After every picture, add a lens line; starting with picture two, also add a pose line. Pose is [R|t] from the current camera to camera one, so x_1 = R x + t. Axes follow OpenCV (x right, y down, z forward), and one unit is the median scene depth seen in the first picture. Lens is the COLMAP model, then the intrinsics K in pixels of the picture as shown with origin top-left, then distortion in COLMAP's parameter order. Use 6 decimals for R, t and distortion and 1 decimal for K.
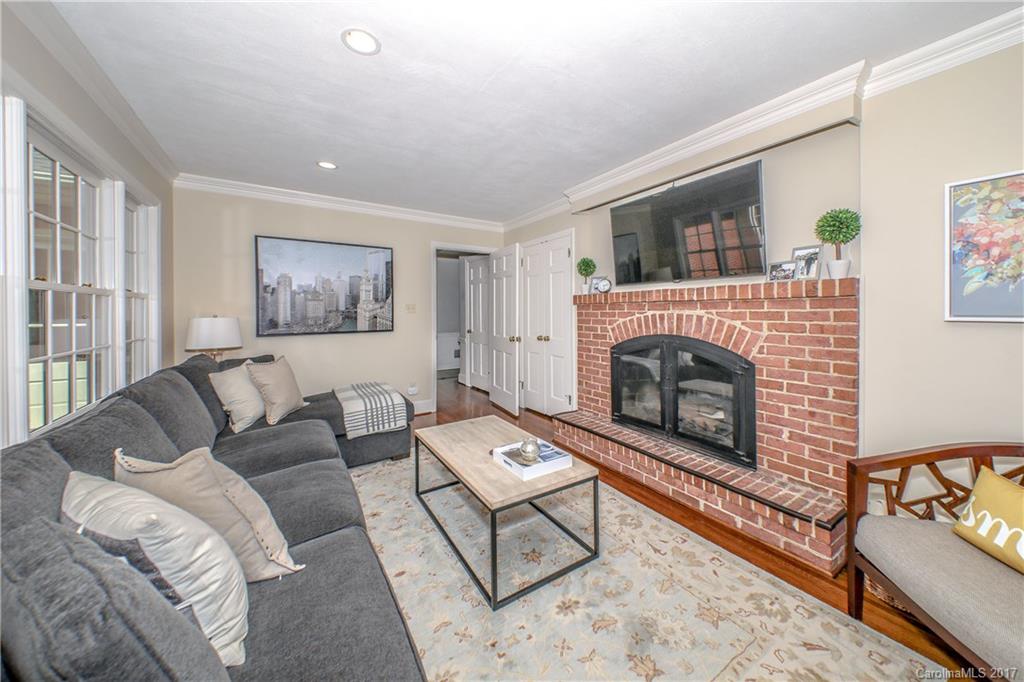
lens RADIAL K [[360.6, 0, 521.1], [0, 360.6, 313.3], [0, 0, 1]] dist [0.000182, -0.000140]
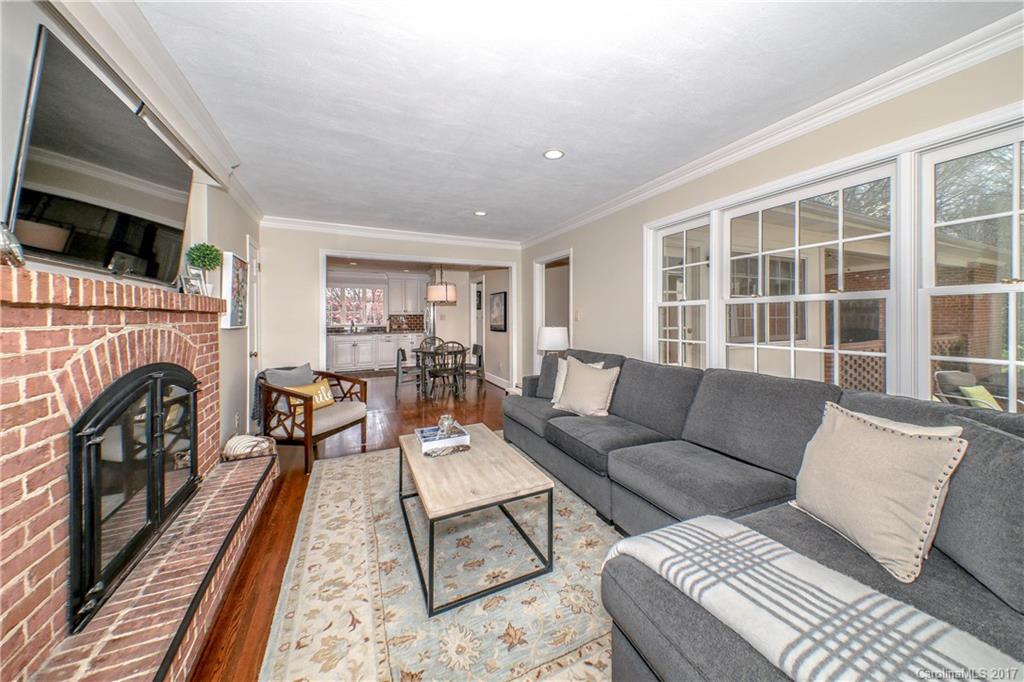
lens RADIAL K [[360.6, 0, 518.3], [0, 360.6, 317.8], [0, 0, 1]] dist [0.000182, -0.000140]
pose [[-0.991168, 0.004400, 0.132537, -0.273126], [0.004582, 0.999989, 0.001072, -0.016166], [-0.132531, 0.001670, -0.991177, 1.476987]]
